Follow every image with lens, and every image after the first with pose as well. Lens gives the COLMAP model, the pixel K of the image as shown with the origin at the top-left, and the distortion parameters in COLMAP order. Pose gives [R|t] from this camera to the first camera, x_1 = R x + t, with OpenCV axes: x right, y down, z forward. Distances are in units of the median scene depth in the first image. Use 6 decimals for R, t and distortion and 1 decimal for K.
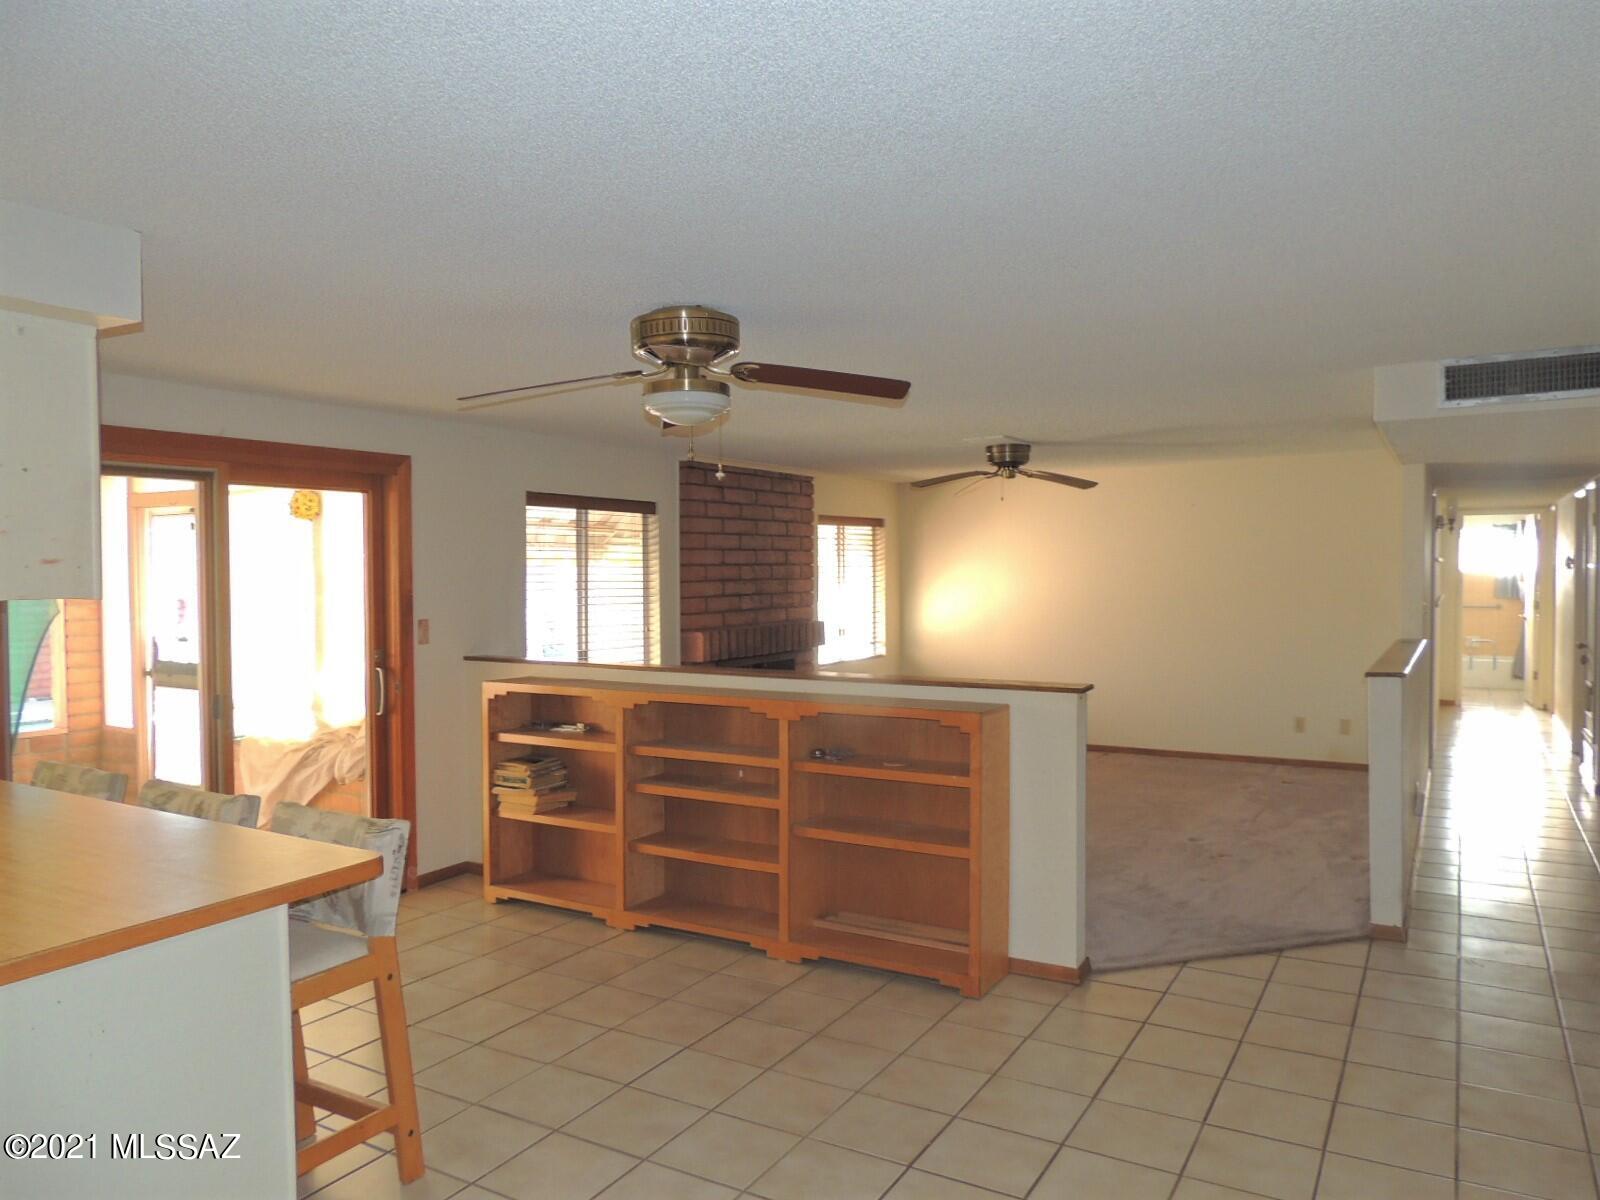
lens RADIAL K [[1135.4, 0, 791.0], [0, 1135.4, 596.8], [0, 0, 1]] dist [-0.024840, 0.006583]
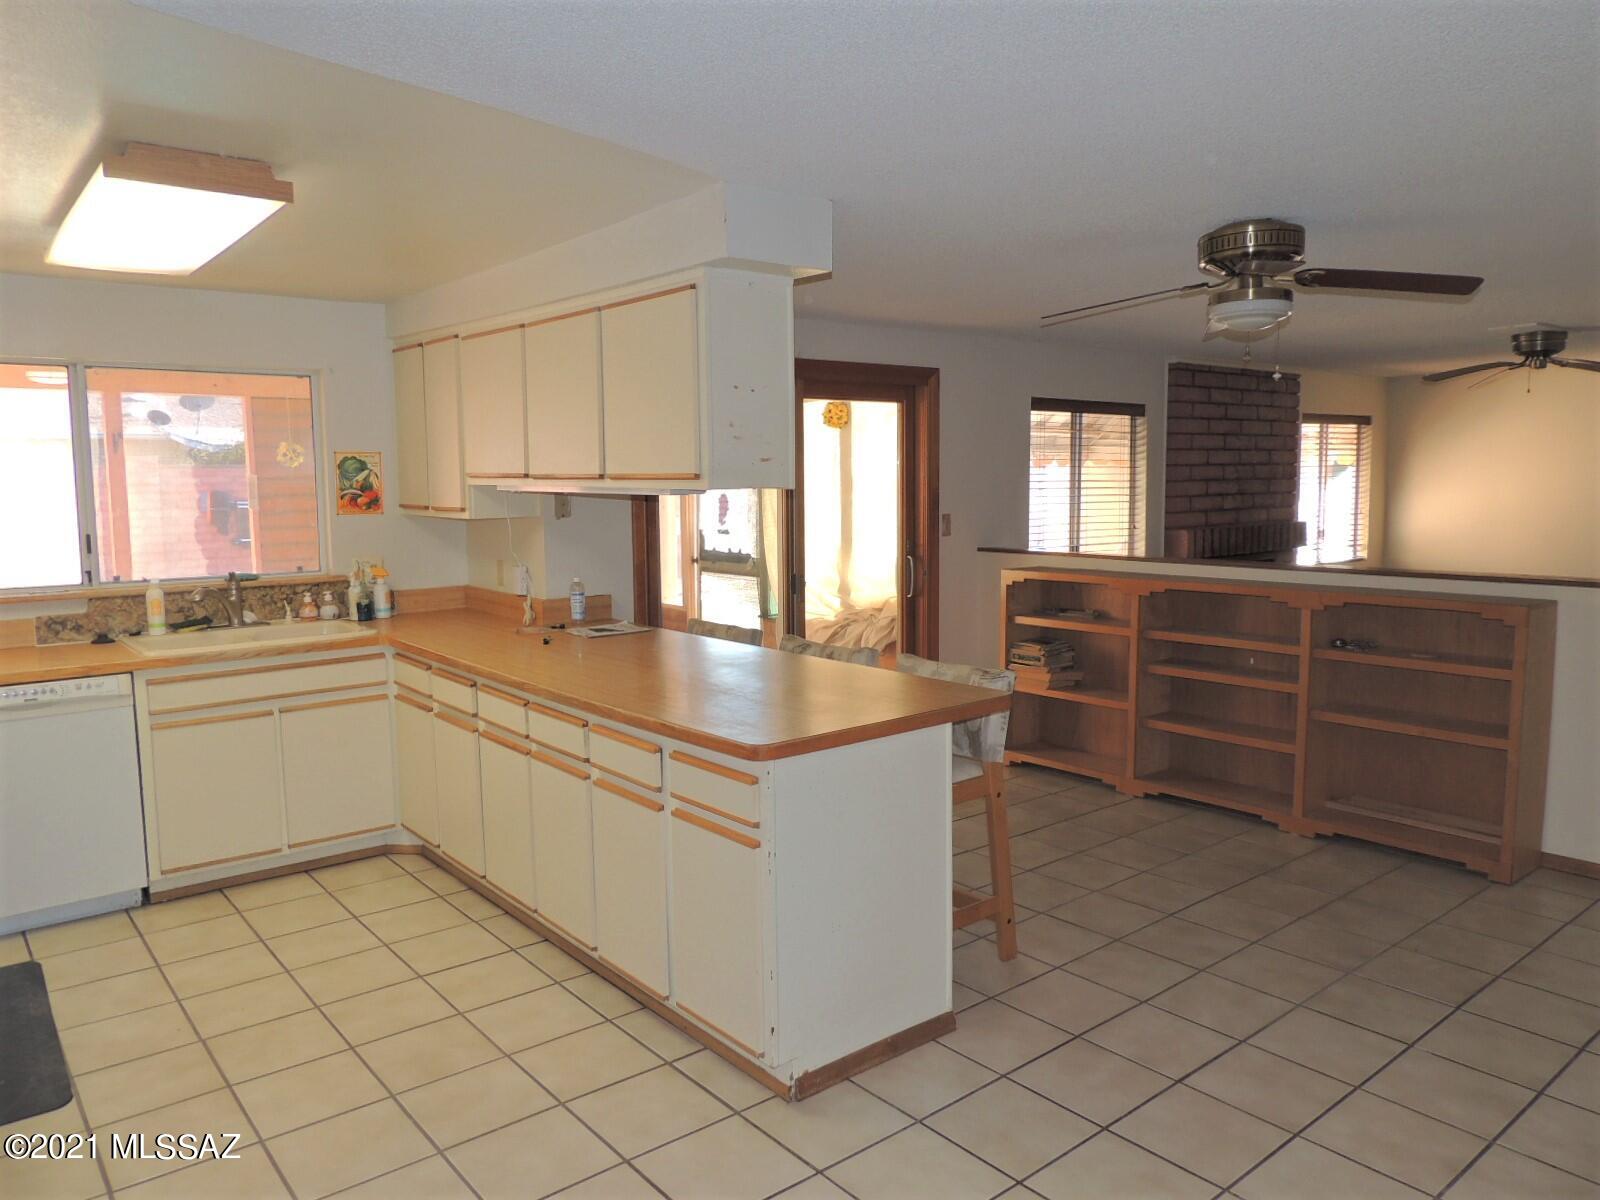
lens RADIAL K [[1135.4, 0, 793.4], [0, 1135.4, 596.4], [0, 0, 1]] dist [-0.024840, 0.006583]
pose [[0.937724, 0.029533, -0.346123, -0.067100], [-0.001111, 0.996629, 0.082028, 0.008242], [0.347379, -0.076535, 0.934596, -0.106705]]
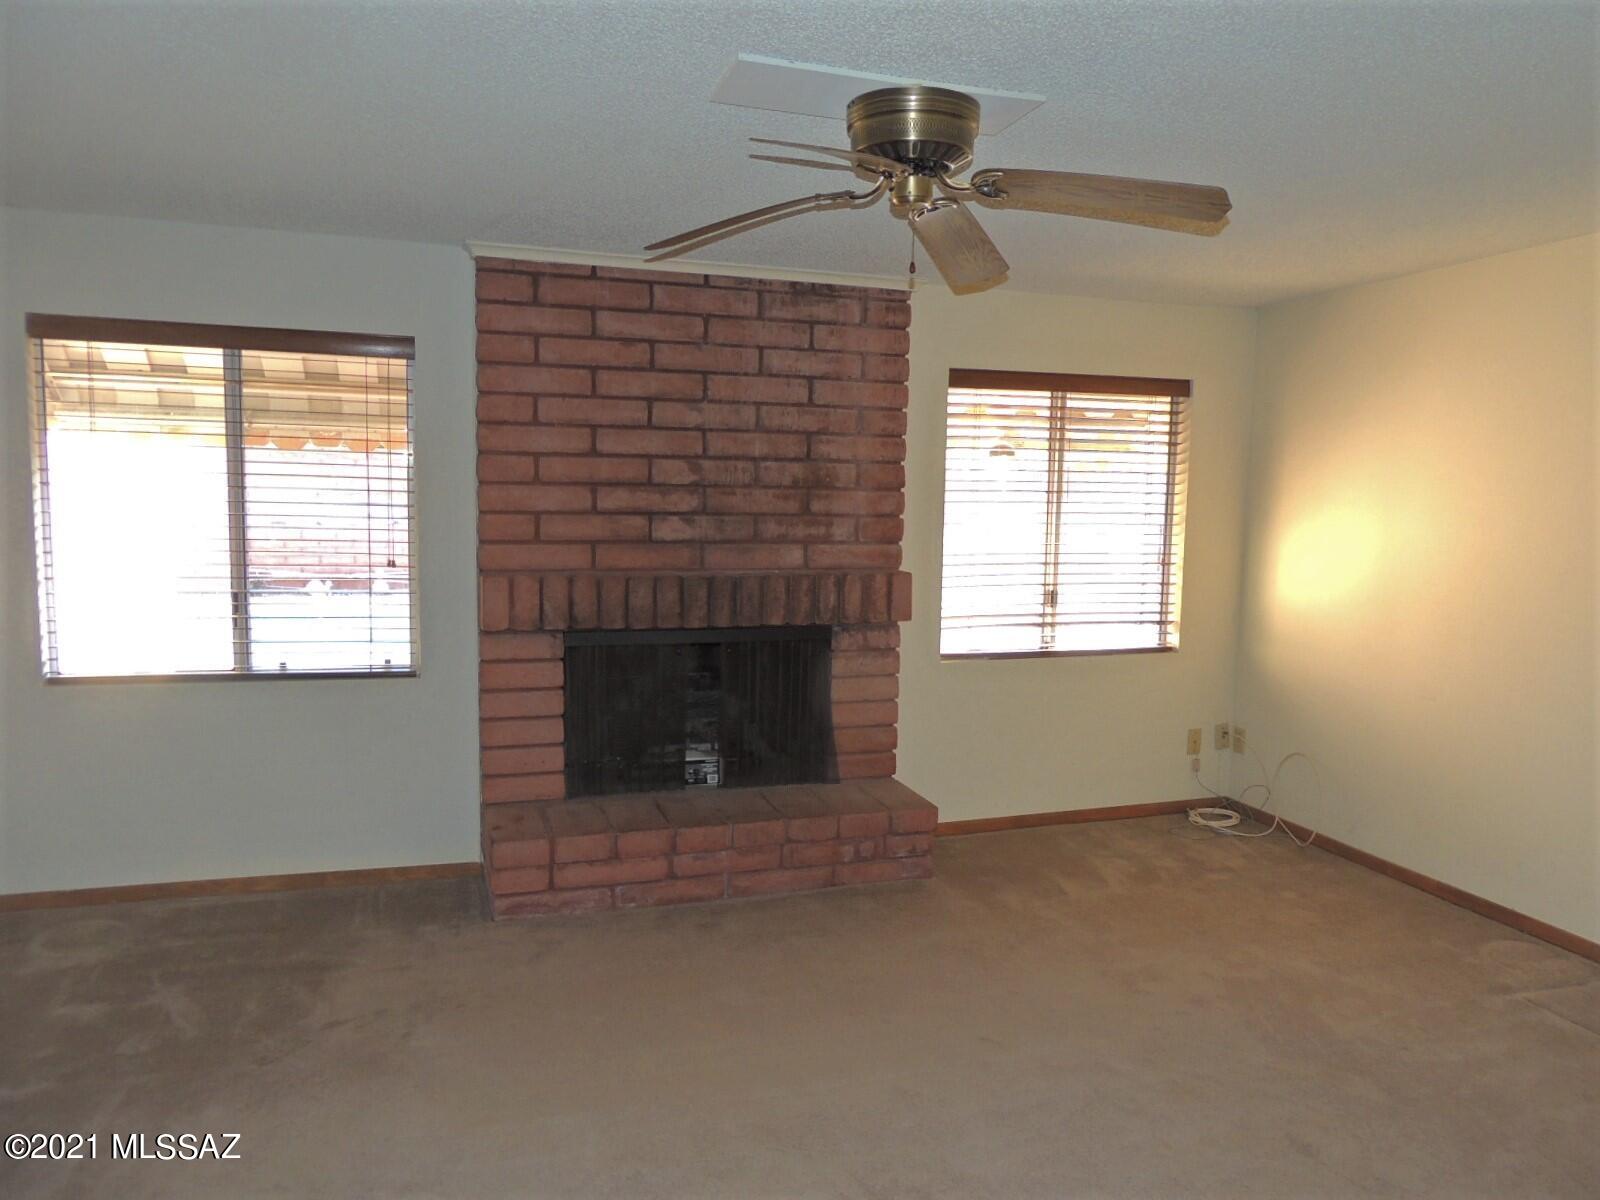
lens RADIAL K [[1135.4, 0, 800.3], [0, 1135.4, 590.3], [0, 0, 1]] dist [-0.024840, 0.006583]
pose [[0.761190, 0.092975, -0.641829, 0.457051], [-0.045725, 0.994901, 0.089893, -0.021750], [0.646914, -0.039078, 0.761561, 0.819647]]
